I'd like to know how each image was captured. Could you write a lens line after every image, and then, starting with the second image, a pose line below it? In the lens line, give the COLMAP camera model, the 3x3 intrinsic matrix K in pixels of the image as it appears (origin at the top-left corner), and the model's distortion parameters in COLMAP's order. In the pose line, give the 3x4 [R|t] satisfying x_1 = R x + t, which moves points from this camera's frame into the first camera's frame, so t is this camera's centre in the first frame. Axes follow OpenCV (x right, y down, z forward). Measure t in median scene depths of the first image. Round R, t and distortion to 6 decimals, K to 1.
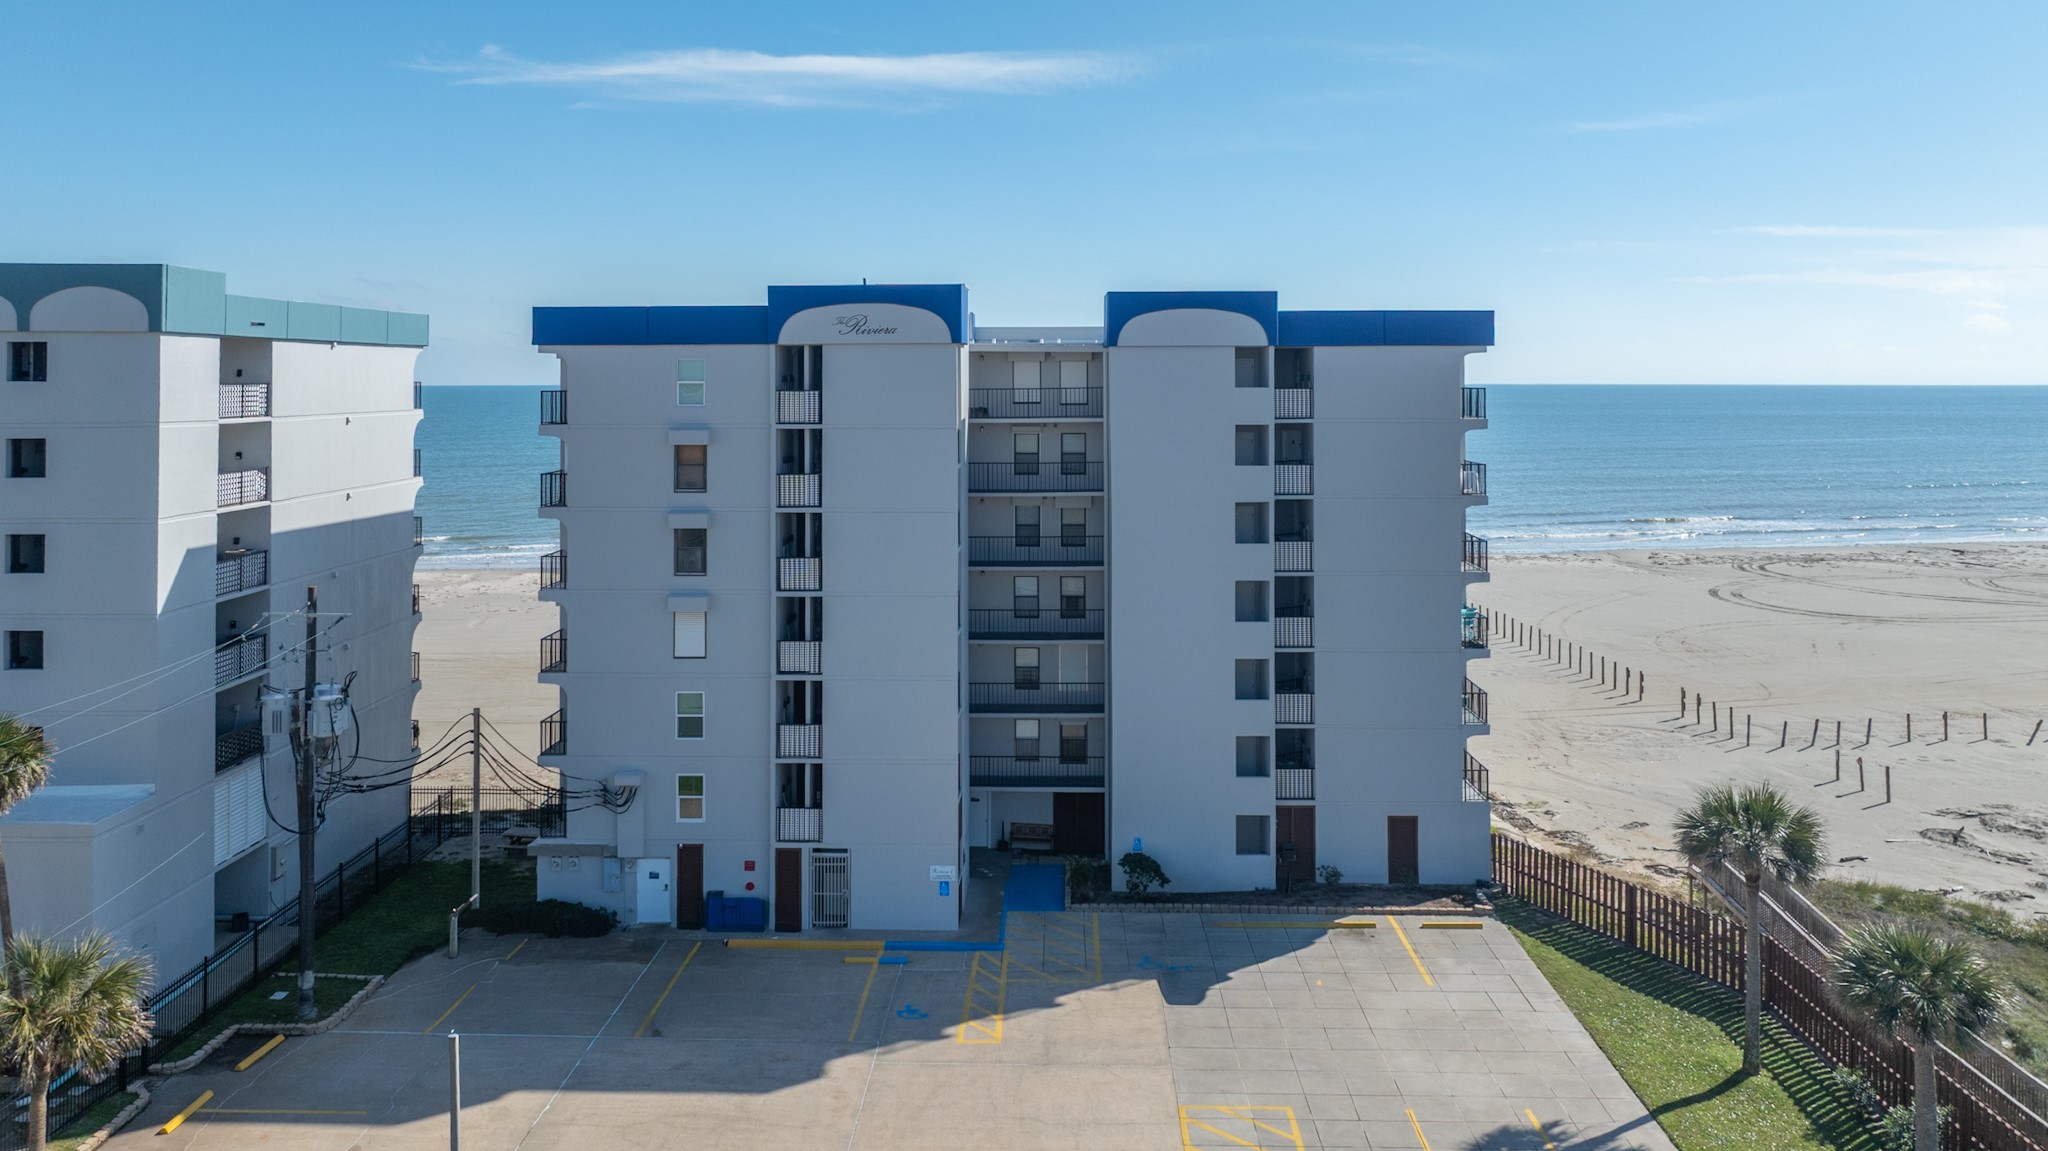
lens RADIAL K [[1433.0, 0, 1036.2], [0, 1433.0, 417.1], [0, 0, 1]] dist [0.000457, -0.003514]
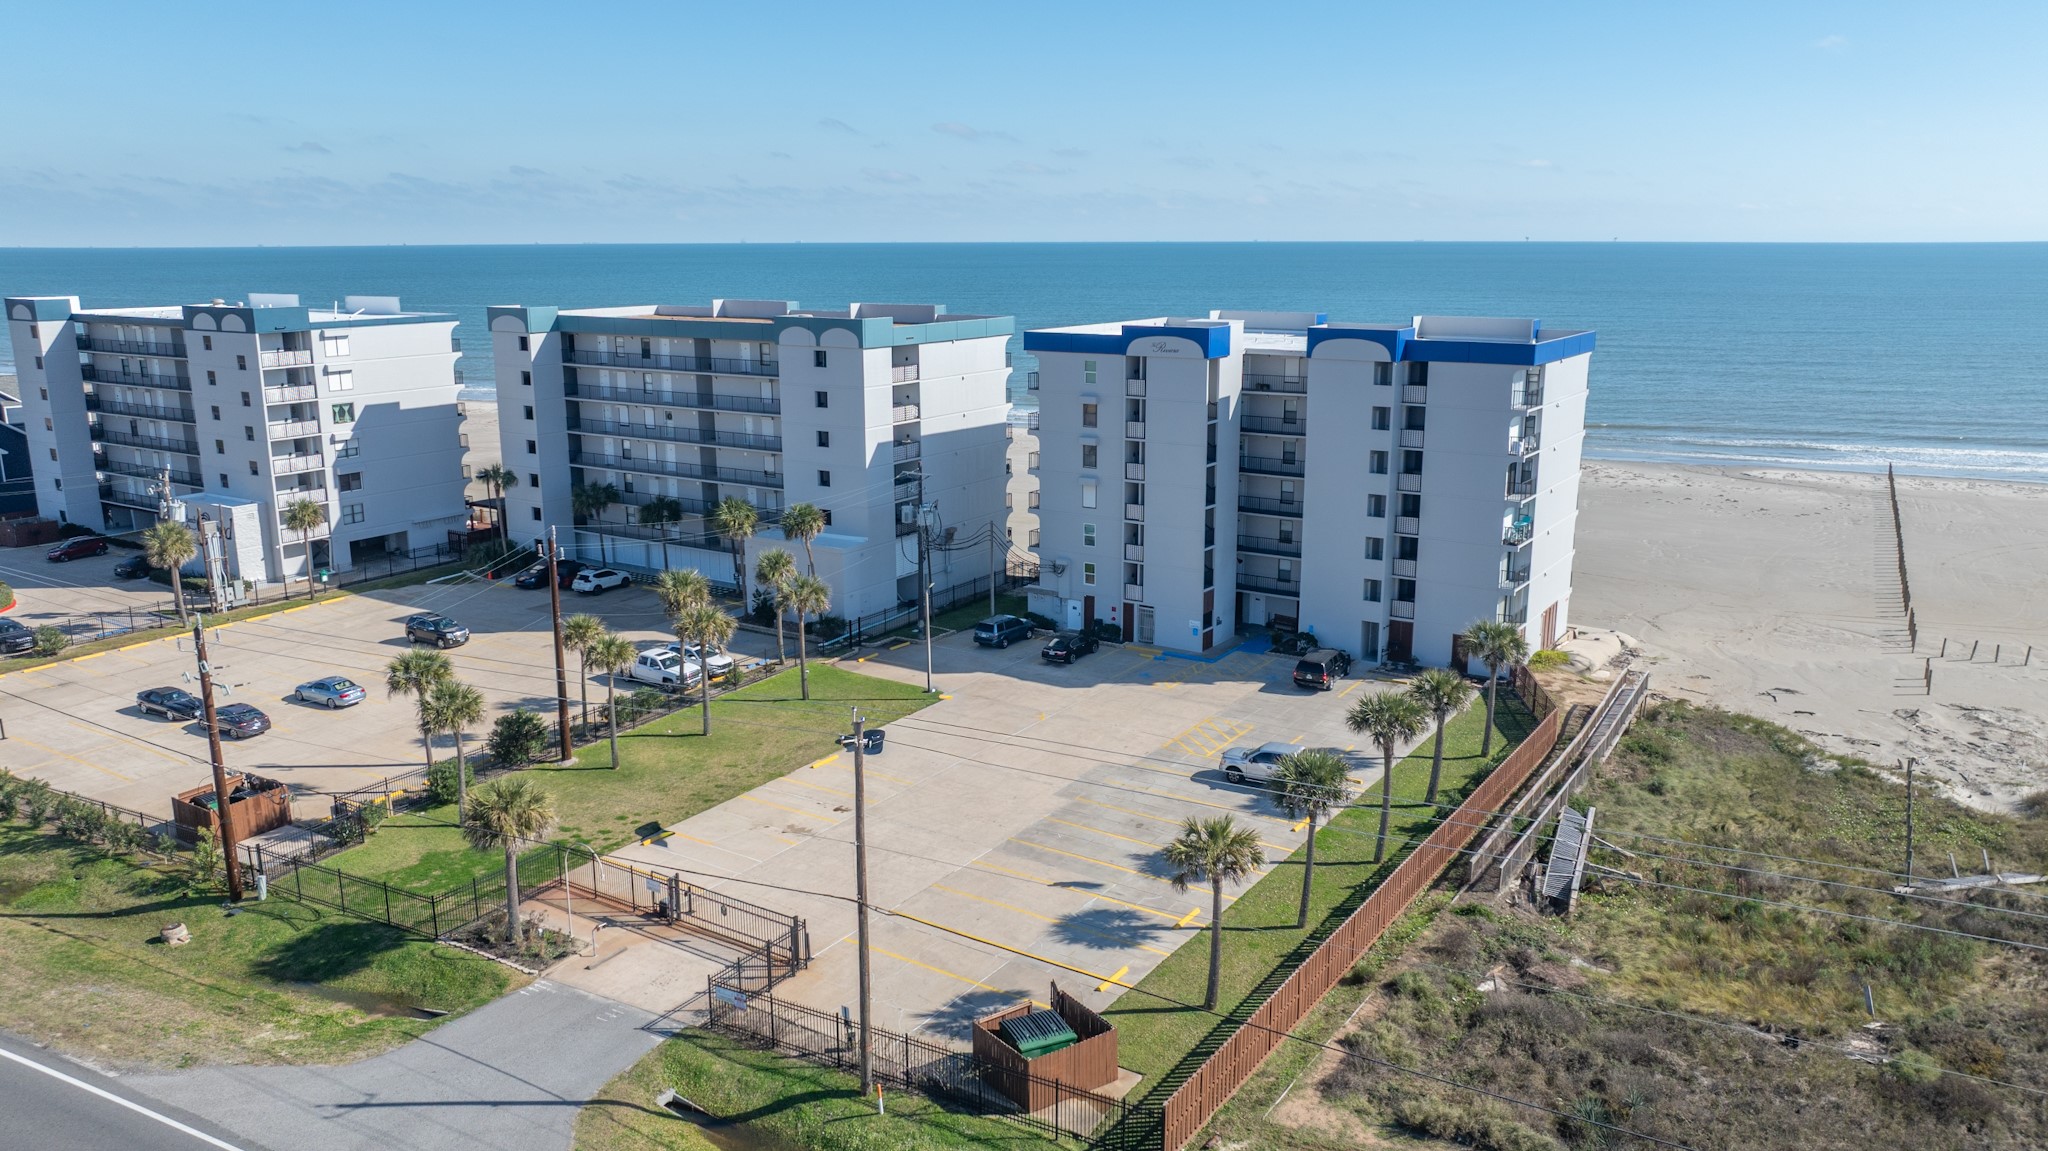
lens RADIAL K [[1357.7, 0, 1141.3], [0, 1357.7, 657.3], [0, 0, 1]] dist [0.004703, -0.000187]
pose [[0.885641, 0.140688, -0.442546, 0.722382], [-0.019676, 0.963515, 0.266929, -0.148609], [0.463953, -0.227696, 0.856097, -0.691867]]
